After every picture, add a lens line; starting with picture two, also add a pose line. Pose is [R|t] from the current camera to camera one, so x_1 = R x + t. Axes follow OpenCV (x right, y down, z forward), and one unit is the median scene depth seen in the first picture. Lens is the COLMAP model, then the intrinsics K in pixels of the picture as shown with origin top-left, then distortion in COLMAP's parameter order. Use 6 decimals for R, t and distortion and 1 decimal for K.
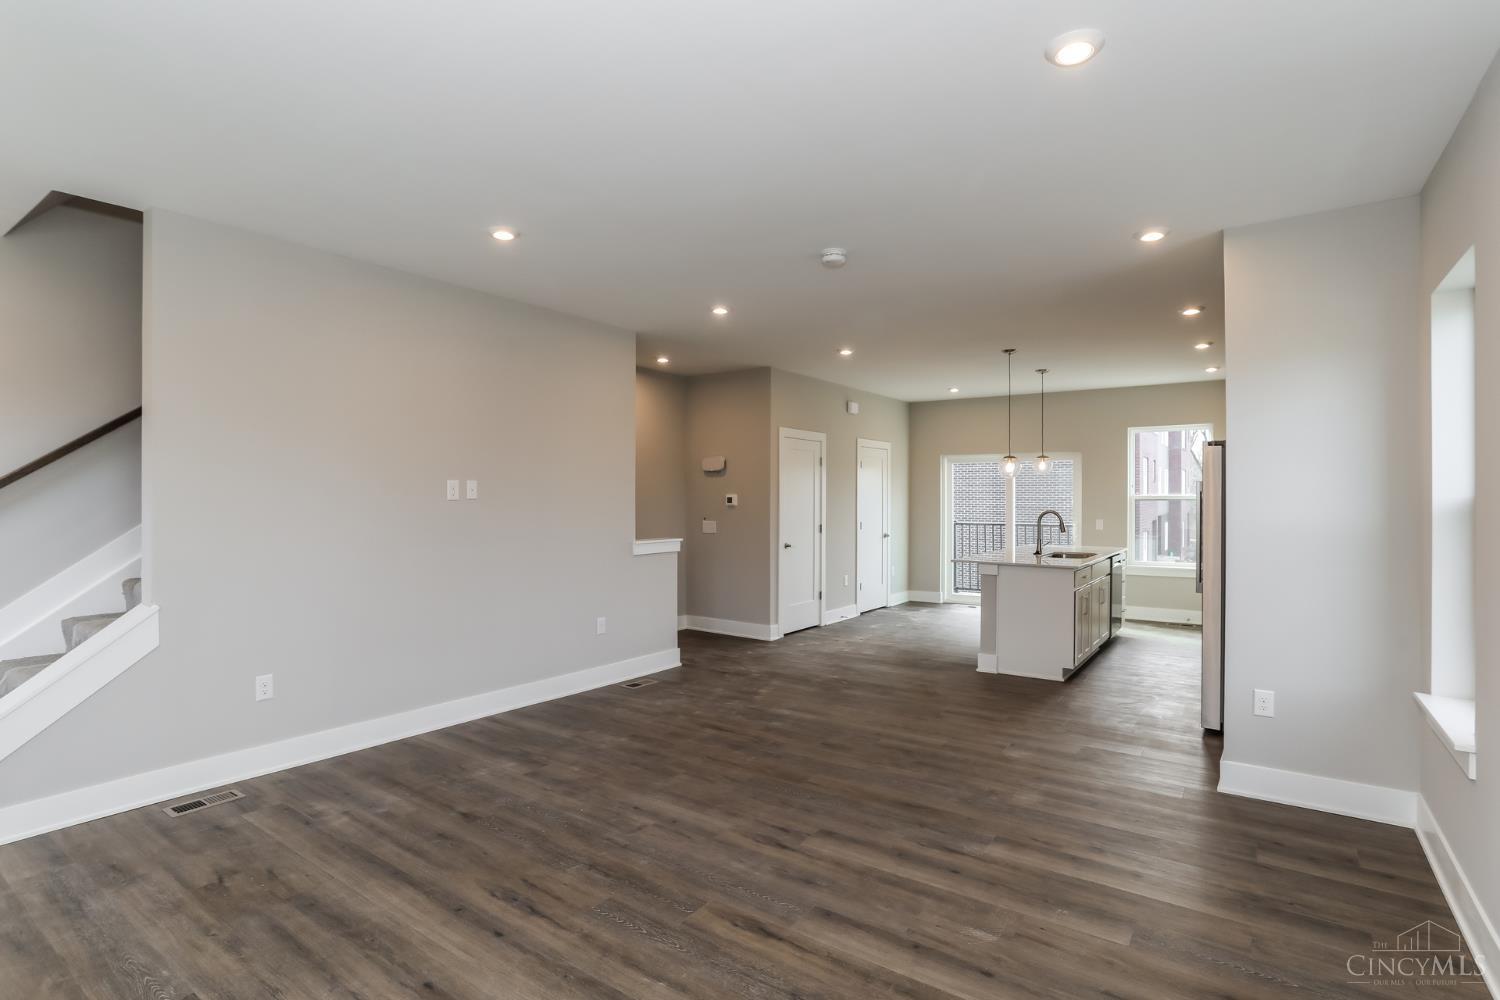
lens RADIAL K [[747.3, 0, 738.5], [0, 747.3, 496.2], [0, 0, 1]] dist [-0.018118, 0.000435]
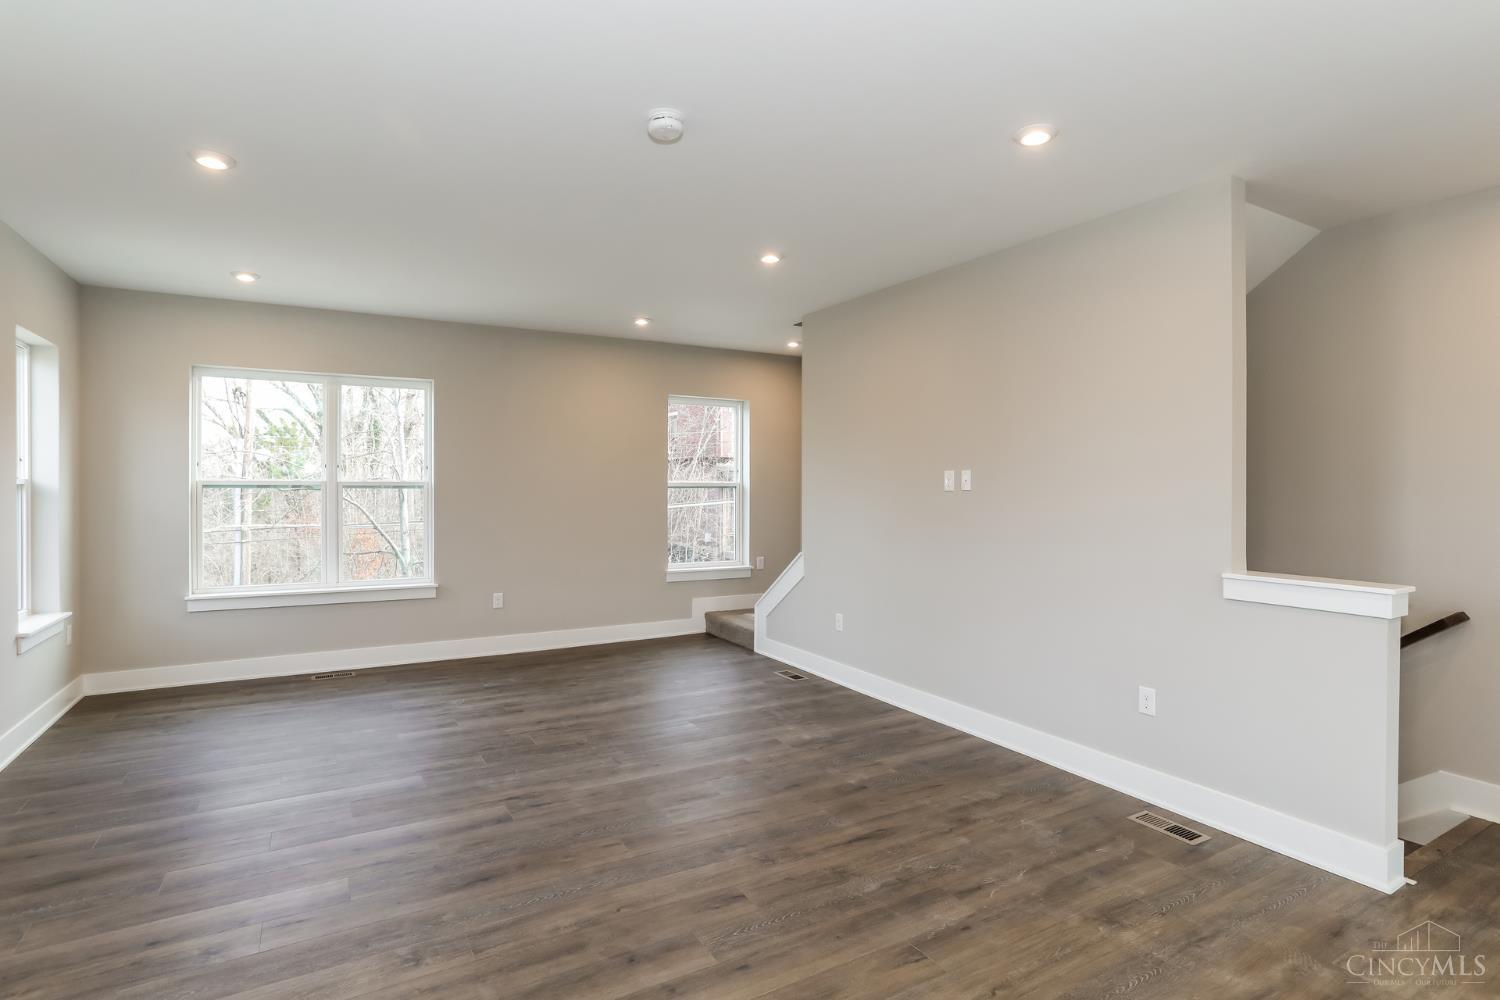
lens RADIAL K [[747.3, 0, 738.5], [0, 747.3, 496.2], [0, 0, 1]] dist [-0.018118, 0.000435]
pose [[-0.420004, 0.003353, -0.907516, 0.636826], [0.001617, 0.999994, 0.002946, 0.008315], [0.907521, -0.000230, -0.420007, 1.217647]]
